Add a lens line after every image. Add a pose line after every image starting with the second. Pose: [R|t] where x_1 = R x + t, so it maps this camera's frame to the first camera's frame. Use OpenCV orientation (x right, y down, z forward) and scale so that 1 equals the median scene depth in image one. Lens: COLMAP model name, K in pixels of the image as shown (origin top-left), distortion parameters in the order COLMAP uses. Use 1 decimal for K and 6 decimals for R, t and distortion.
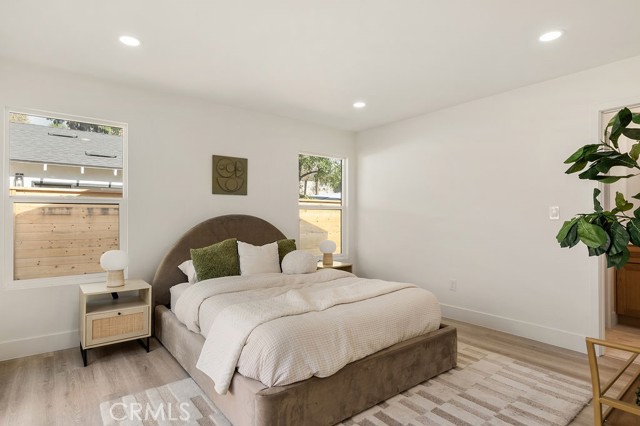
lens RADIAL K [[345.0, 0, 319.5], [0, 345.0, 213.7], [0, 0, 1]] dist [-0.001681, -0.000248]
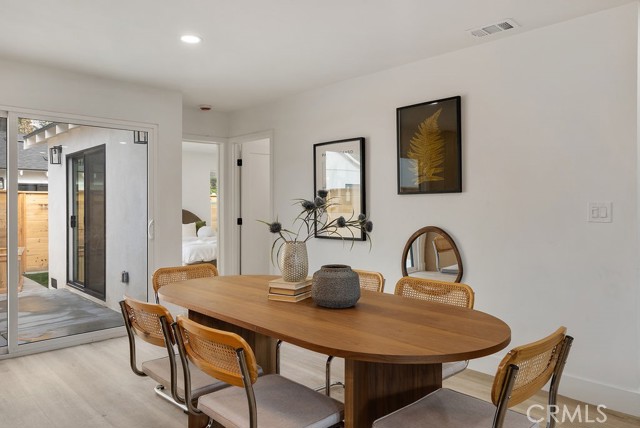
lens RADIAL K [[455.0, 0, 320.5], [0, 455.0, 211.8], [0, 0, 1]] dist [0.032134, 0.000338]
pose [[0.995406, -0.010043, 0.095218, 0.348761], [0.007621, 0.999639, 0.025767, -0.040305], [-0.095442, -0.024923, 0.995123, -1.704484]]
